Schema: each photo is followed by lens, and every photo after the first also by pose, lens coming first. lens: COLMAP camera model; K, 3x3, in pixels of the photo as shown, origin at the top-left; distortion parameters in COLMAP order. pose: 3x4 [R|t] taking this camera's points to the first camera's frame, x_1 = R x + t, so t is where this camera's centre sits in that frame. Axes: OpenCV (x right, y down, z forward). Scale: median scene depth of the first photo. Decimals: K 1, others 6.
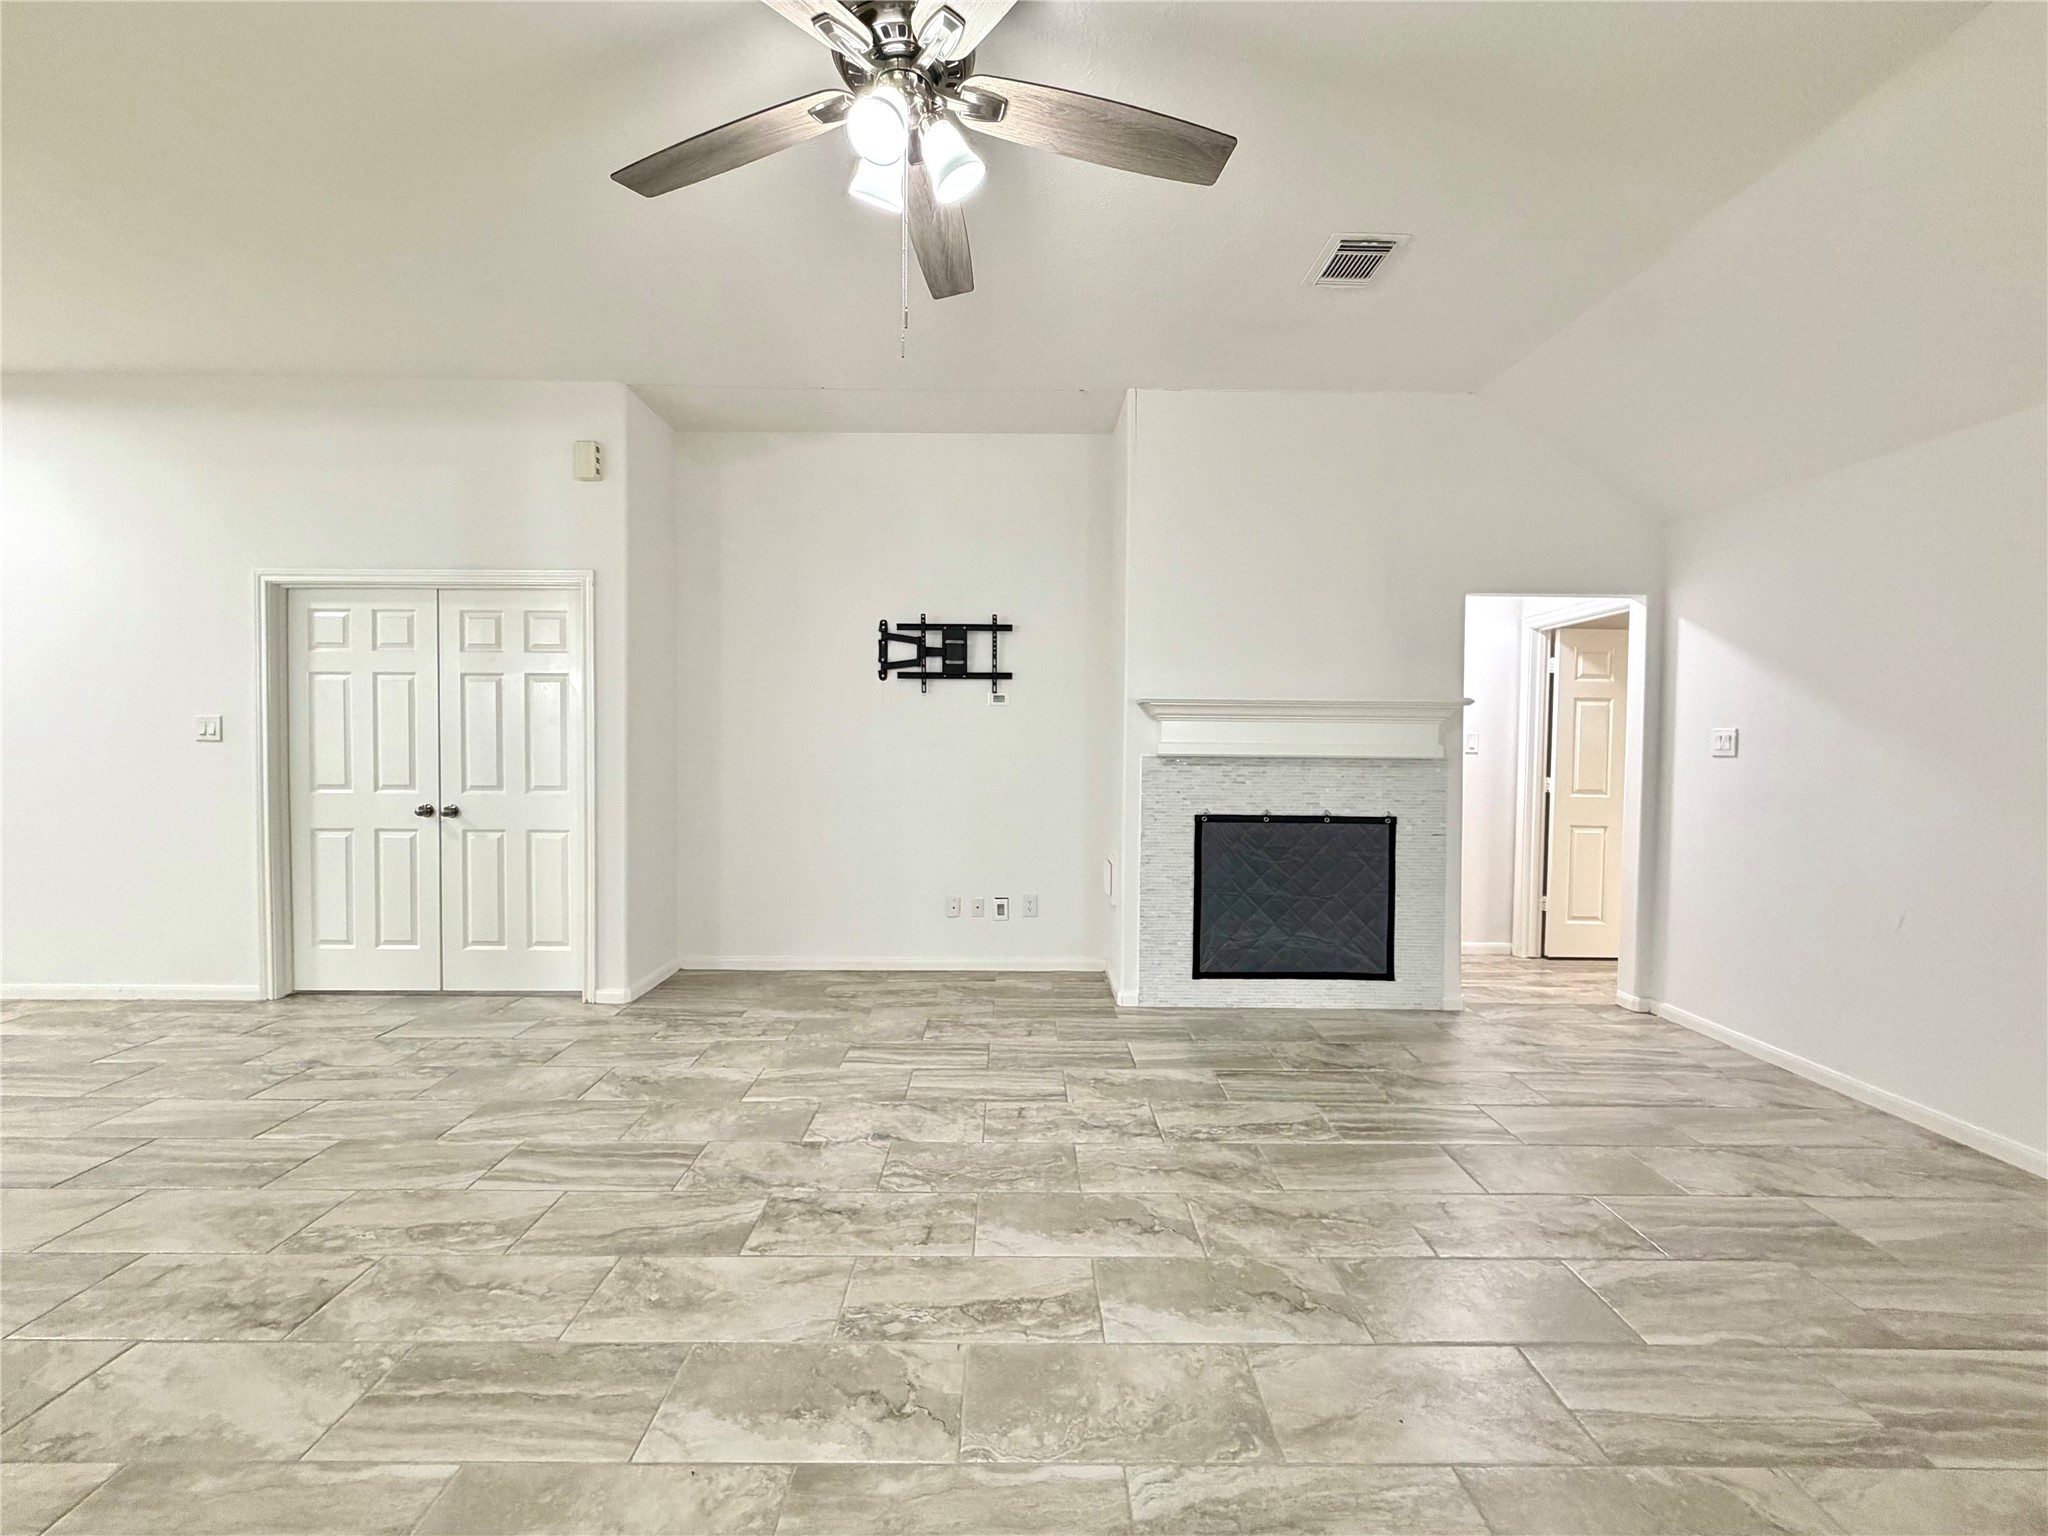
lens RADIAL K [[818.5, 0, 1020.6], [0, 818.5, 766.4], [0, 0, 1]] dist [0.000219, 0.000098]
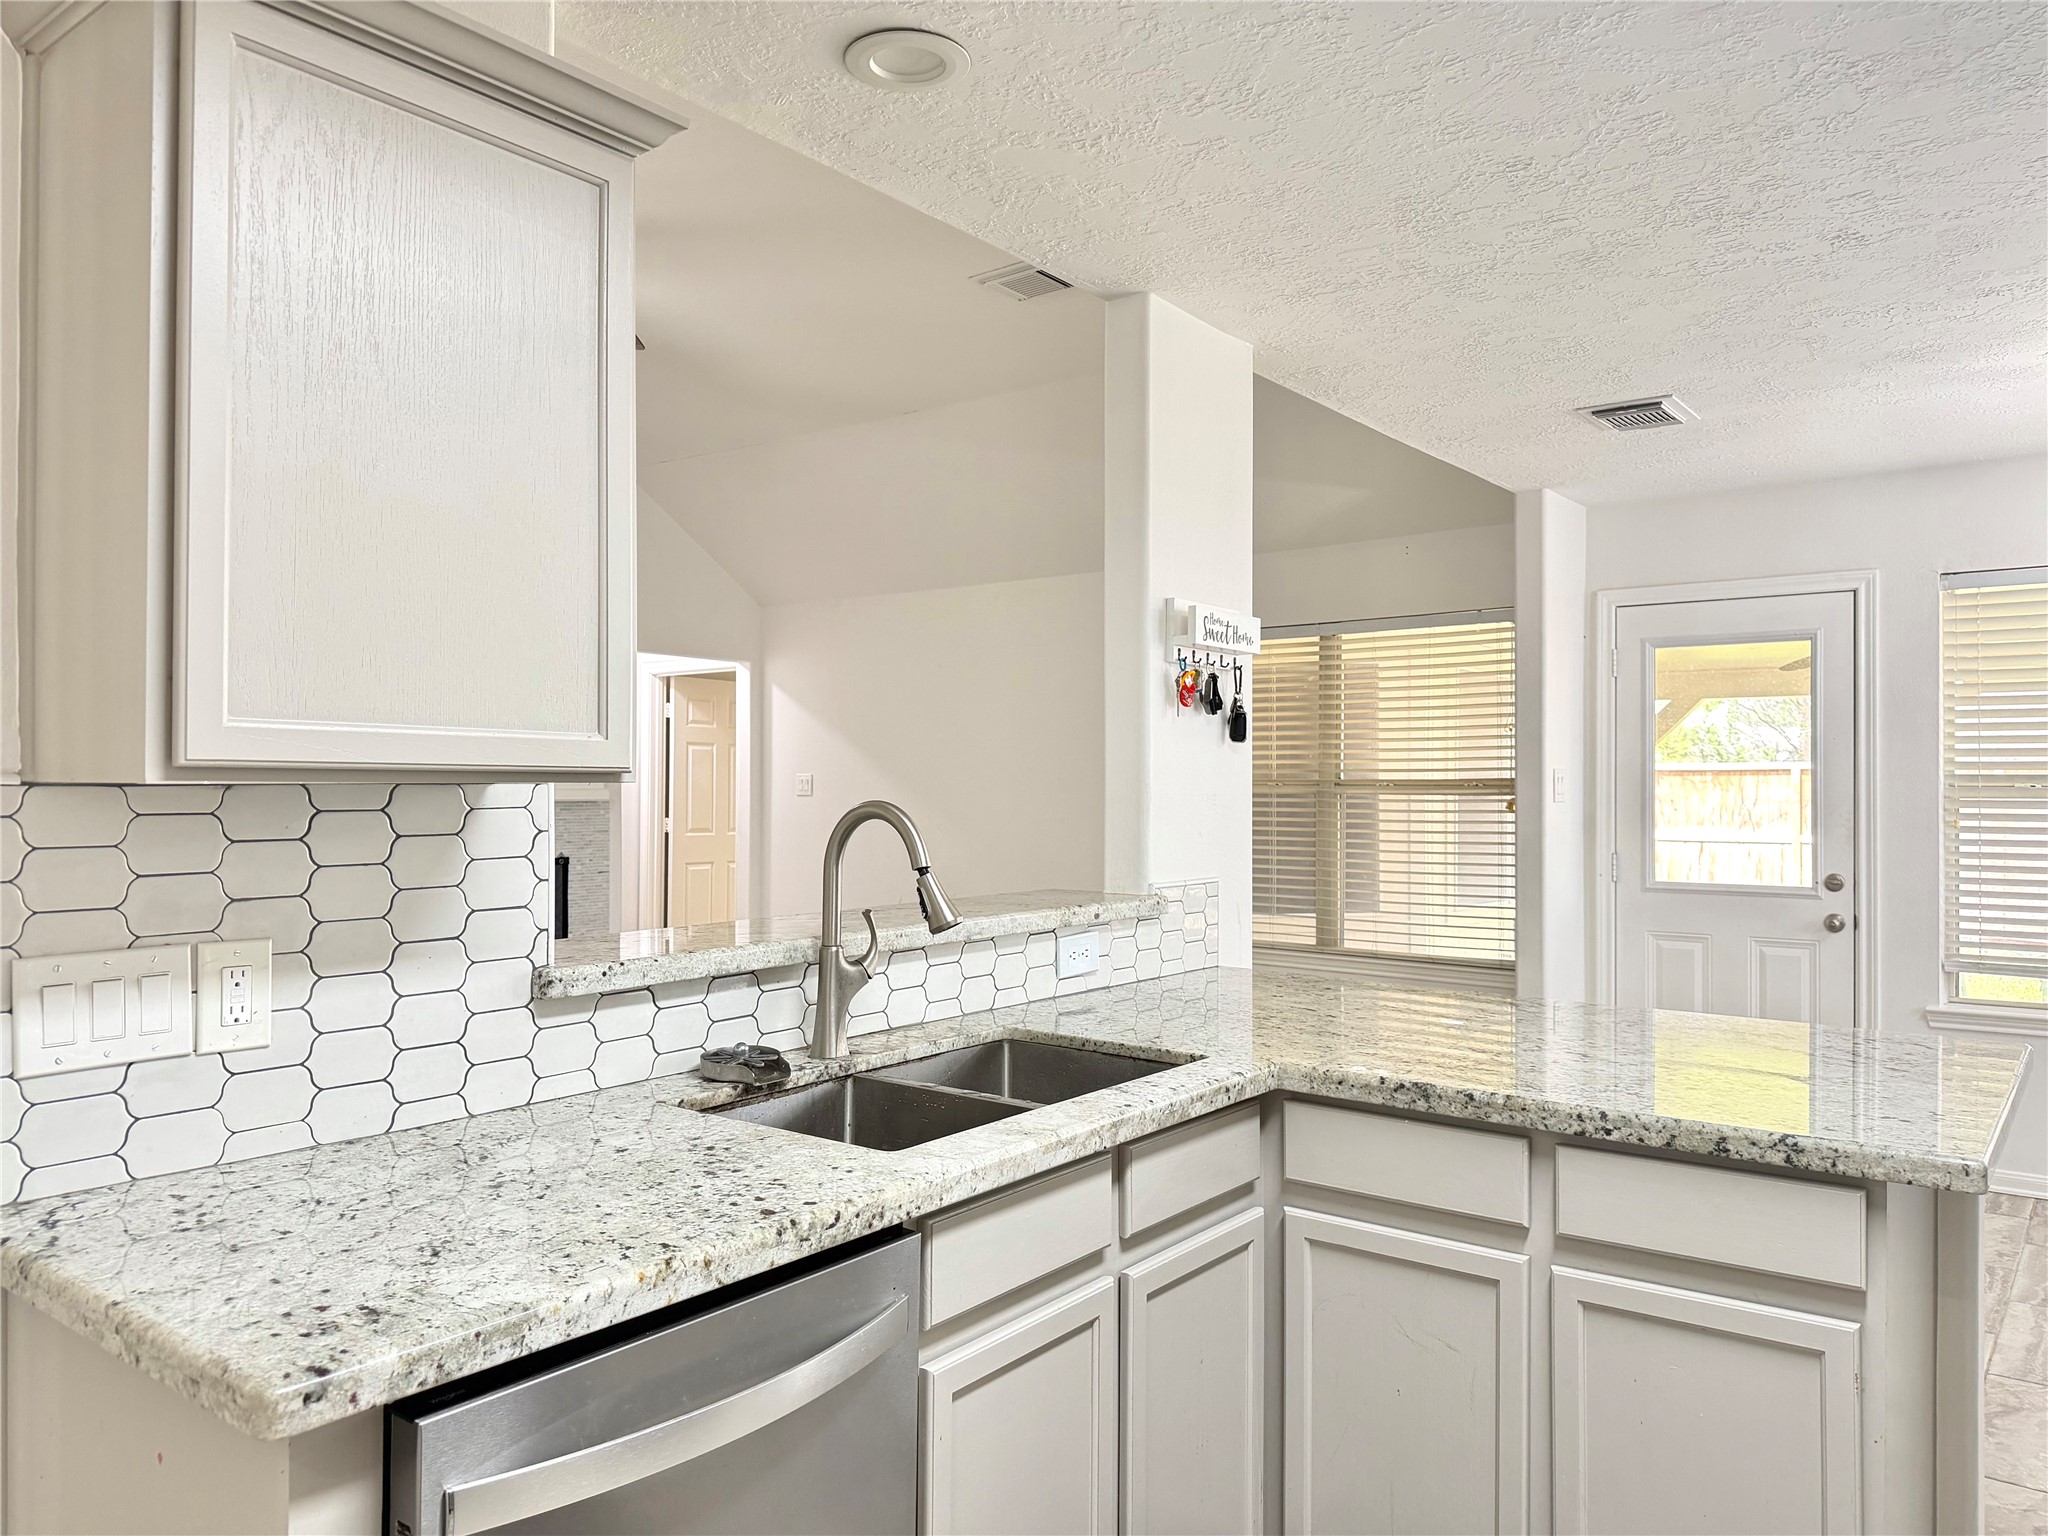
lens RADIAL K [[1454.9, 0, 1027.4], [0, 1454.9, 772.6], [0, 0, 1]] dist [0.054008, -0.081112]
pose [[0.618624, -0.001944, 0.785685, -0.537155], [0.027064, 0.999456, -0.018837, 0.003470], [-0.785221, 0.032917, 0.618340, -0.516114]]
